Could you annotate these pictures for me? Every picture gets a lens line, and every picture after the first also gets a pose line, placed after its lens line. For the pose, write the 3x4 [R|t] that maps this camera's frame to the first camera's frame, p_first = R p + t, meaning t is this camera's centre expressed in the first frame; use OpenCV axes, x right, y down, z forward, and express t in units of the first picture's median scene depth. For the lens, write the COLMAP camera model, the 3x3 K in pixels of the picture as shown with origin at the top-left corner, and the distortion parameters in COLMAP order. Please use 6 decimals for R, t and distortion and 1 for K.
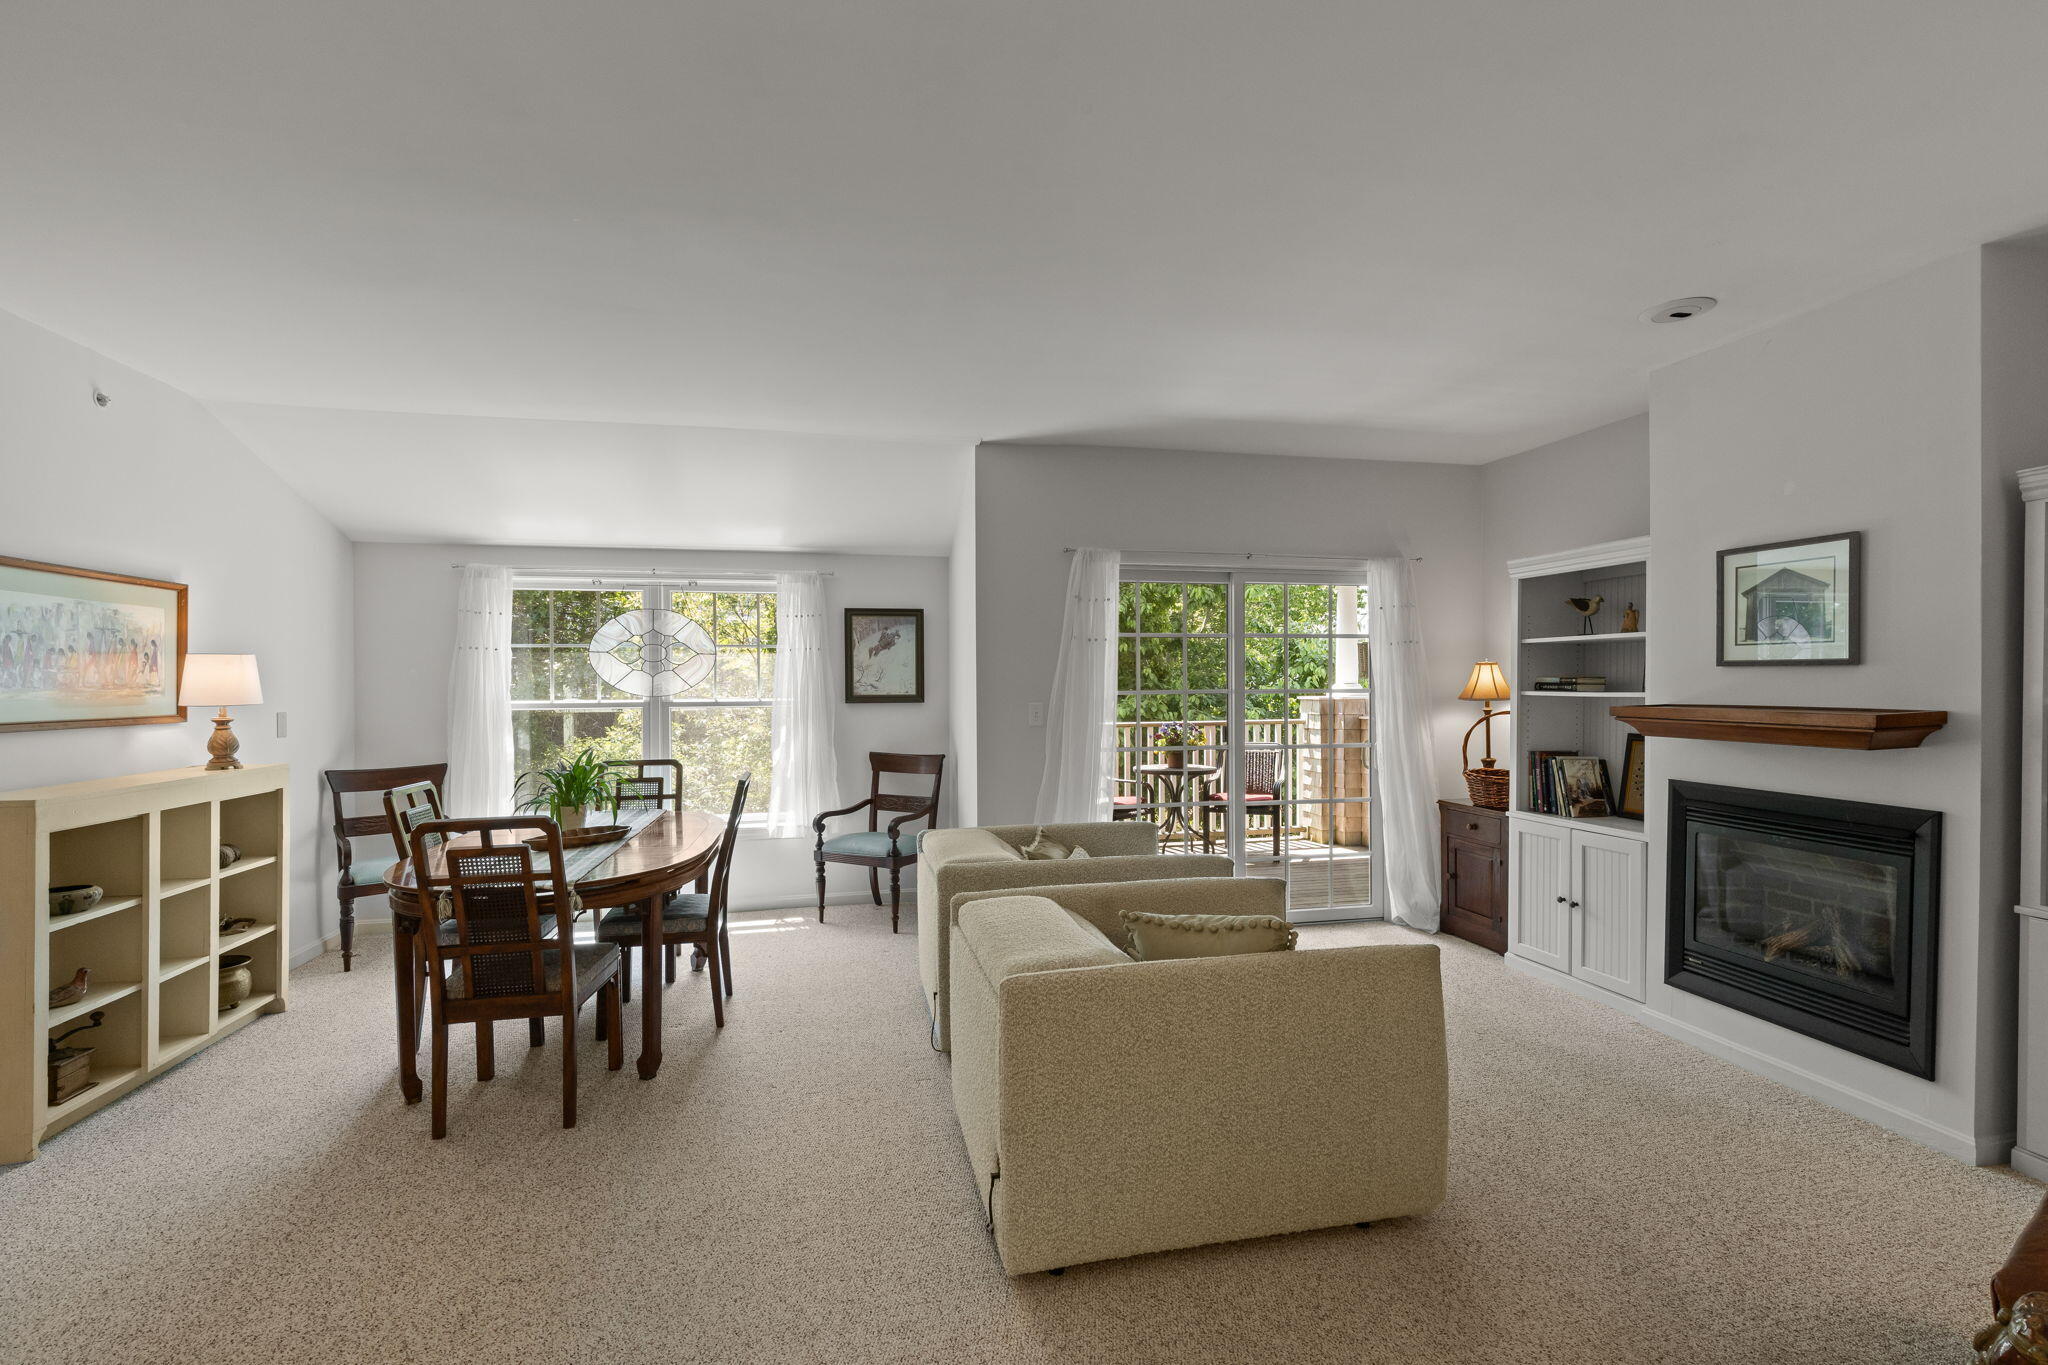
lens RADIAL K [[910.6, 0, 1026.8], [0, 910.6, 687.3], [0, 0, 1]] dist [-0.000668, -0.000351]
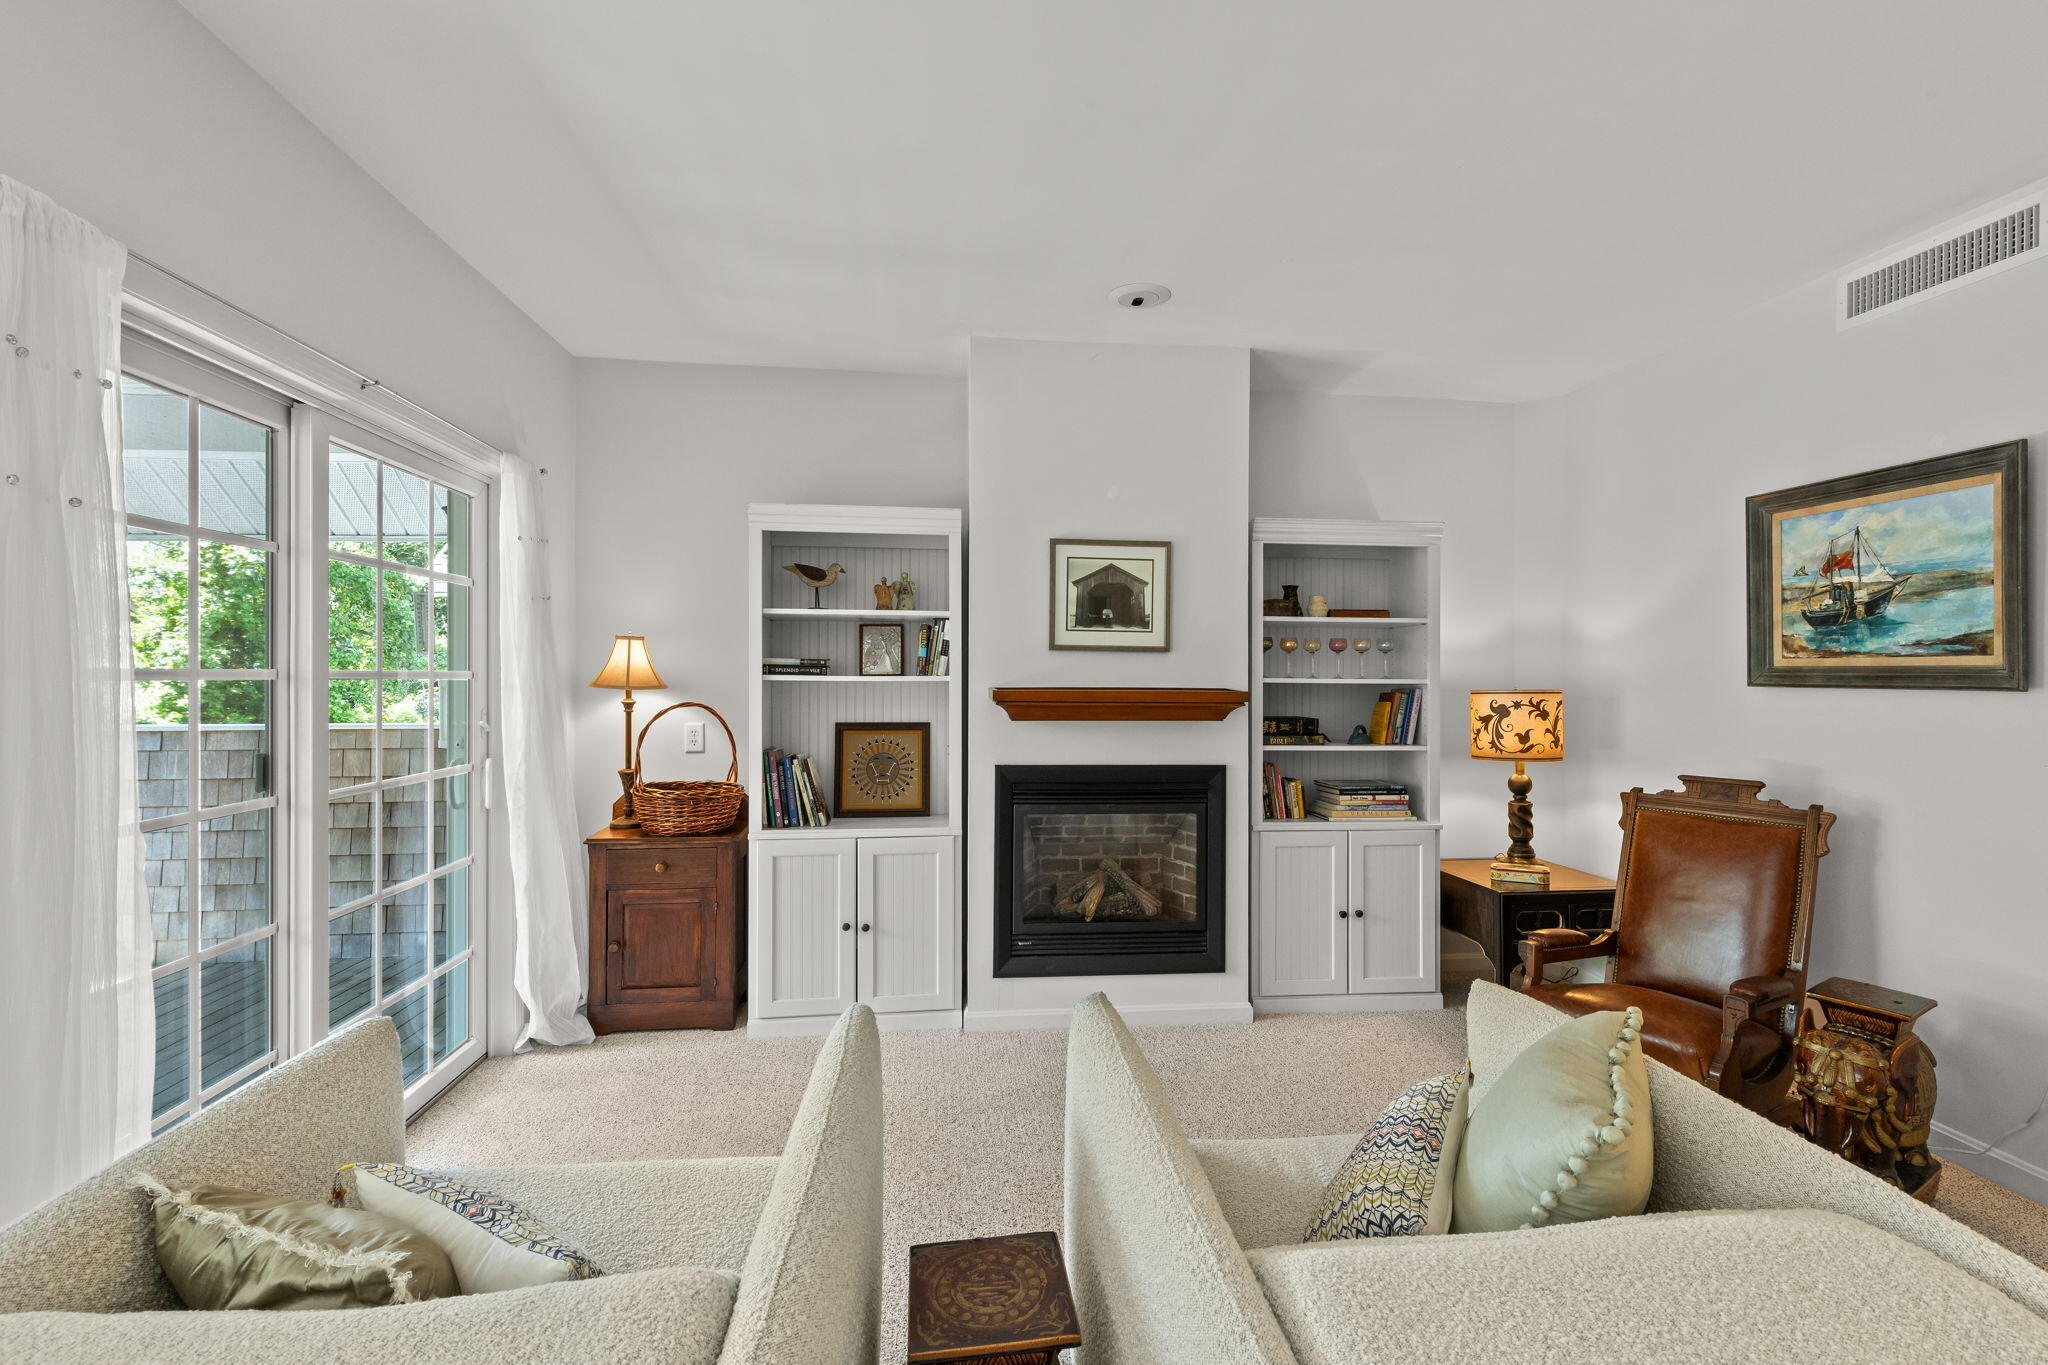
lens RADIAL K [[930.0, 0, 1032.0], [0, 930.0, 678.9], [0, 0, 1]] dist [0.005365, 0.000232]
pose [[0.100155, 0.002655, 0.994968, -0.221863], [0.000868, 0.999996, -0.002756, 0.009656], [-0.994972, 0.001140, 0.100152, 0.692036]]
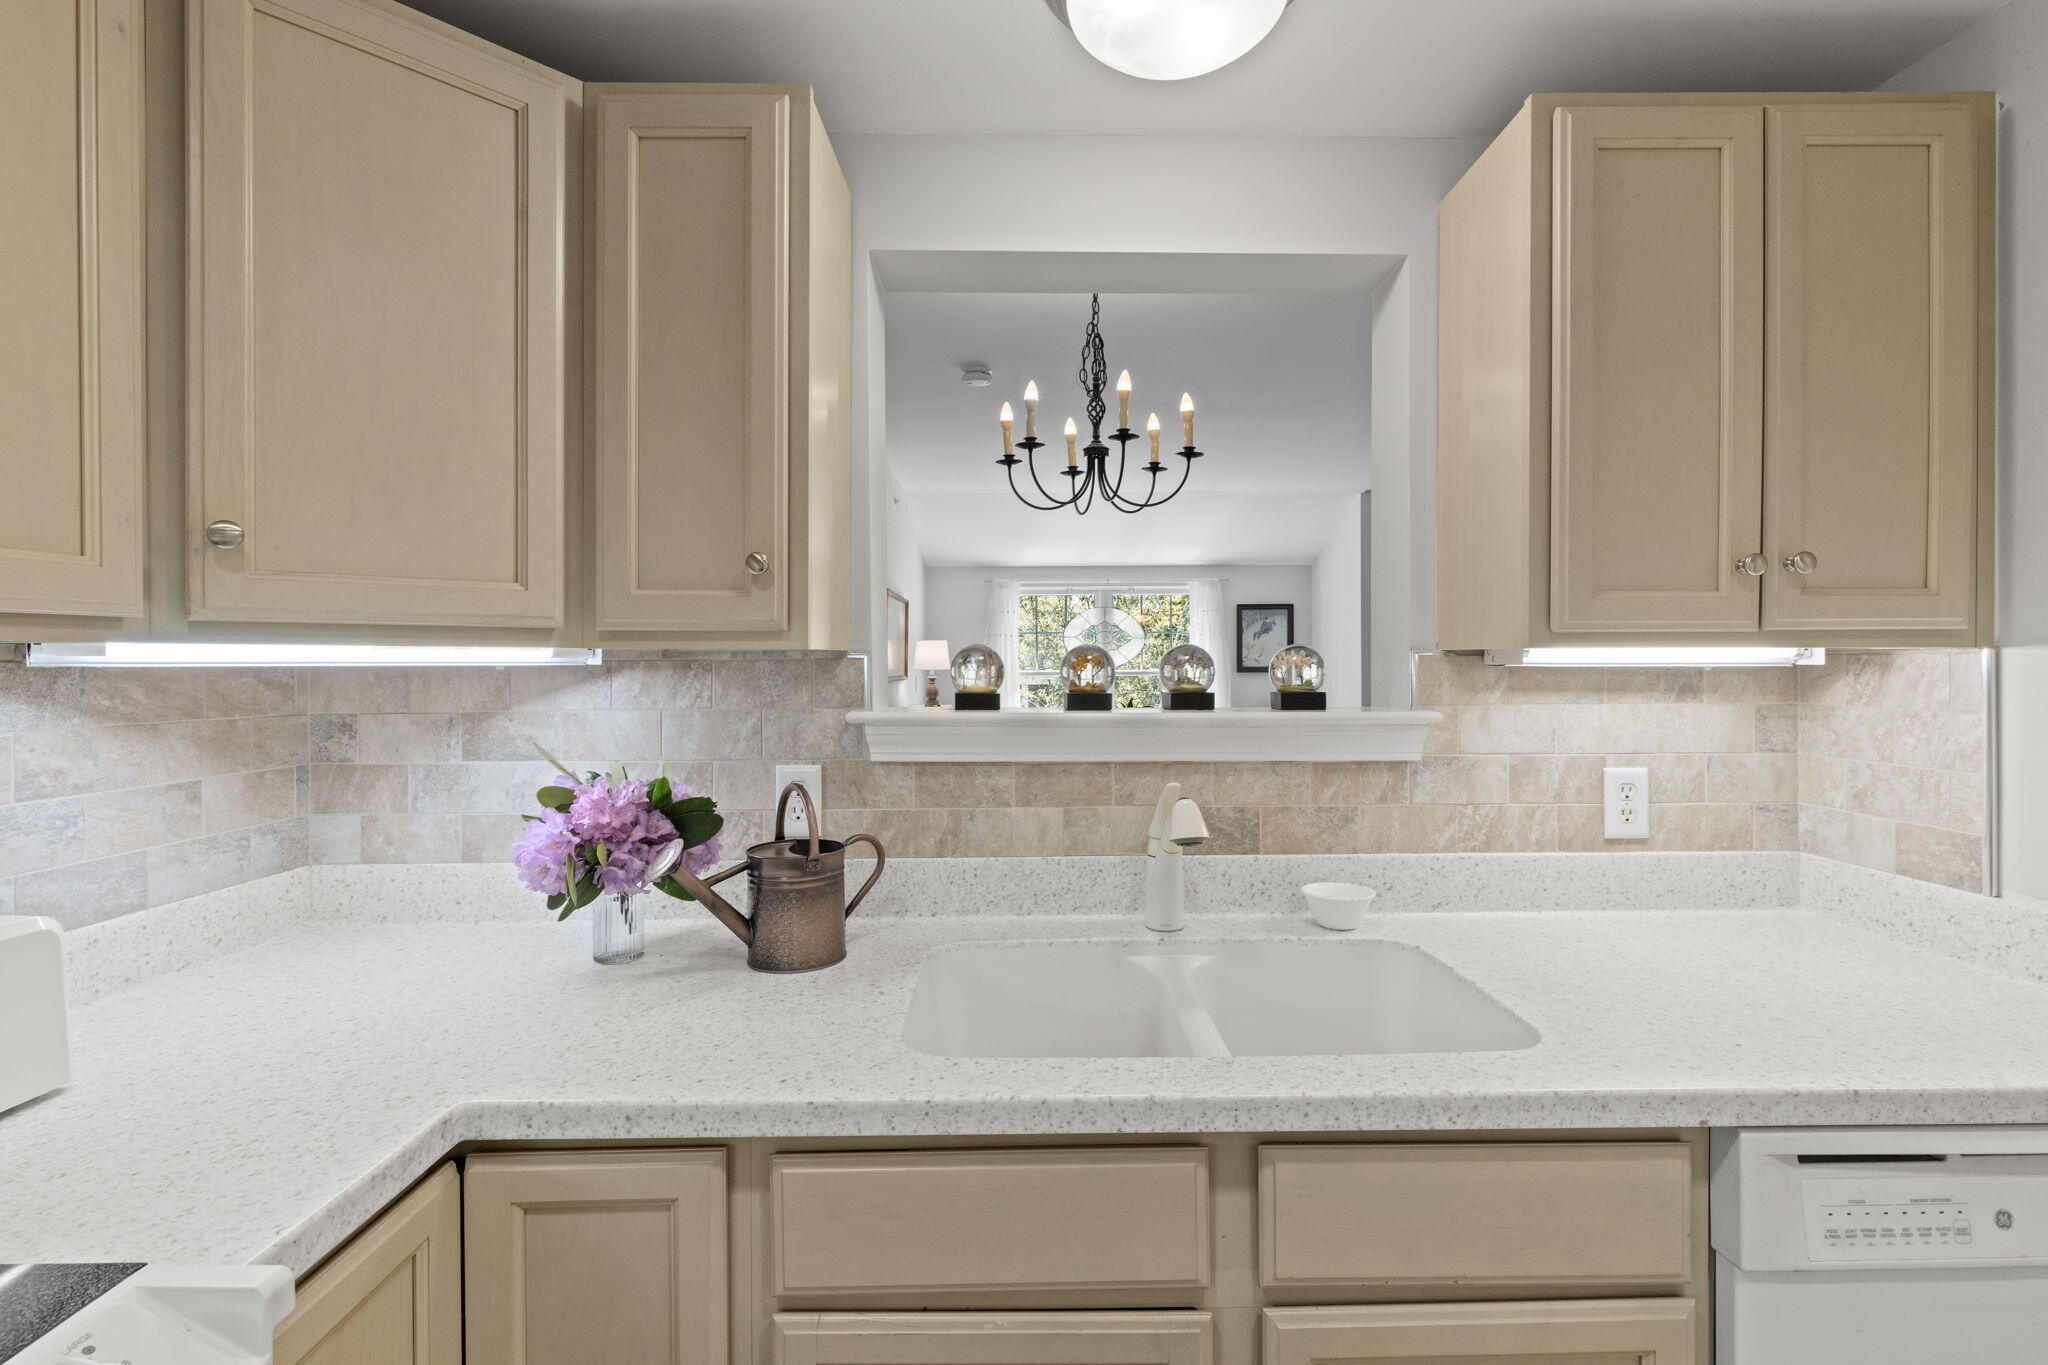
lens RADIAL K [[923.6, 0, 1034.9], [0, 923.6, 662.5], [0, 0, 1]] dist [0.001999, 0.000691]
pose [[0.981001, 0.001137, -0.193997, -0.298753], [-0.001592, 0.999996, -0.002189, 0.007404], [0.193994, 0.002456, 0.981000, -0.579712]]
